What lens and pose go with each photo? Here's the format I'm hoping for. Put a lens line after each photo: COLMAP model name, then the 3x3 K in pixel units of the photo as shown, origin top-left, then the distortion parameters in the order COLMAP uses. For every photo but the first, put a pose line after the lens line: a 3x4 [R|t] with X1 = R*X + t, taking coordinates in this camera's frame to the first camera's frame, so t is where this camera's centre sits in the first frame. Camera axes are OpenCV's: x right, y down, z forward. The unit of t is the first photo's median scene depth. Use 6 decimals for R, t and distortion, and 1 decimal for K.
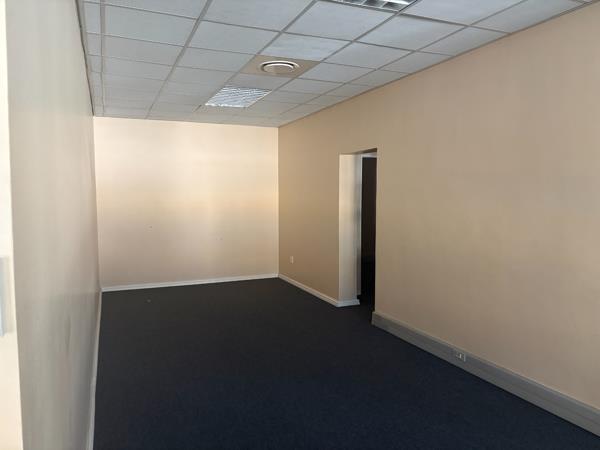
lens RADIAL K [[461.0, 0, 297.9], [0, 461.0, 228.6], [0, 0, 1]] dist [0.087092, -0.102687]
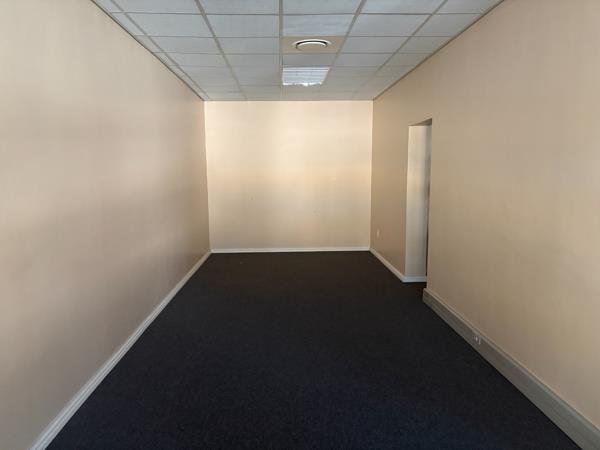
lens RADIAL K [[461.0, 0, 297.9], [0, 461.0, 228.6], [0, 0, 1]] dist [0.087092, -0.102687]
pose [[0.937574, 0.035030, -0.346017, 0.210483], [-0.015359, 0.998114, 0.059431, -0.000345], [0.347447, -0.050406, 0.936344, -0.001716]]
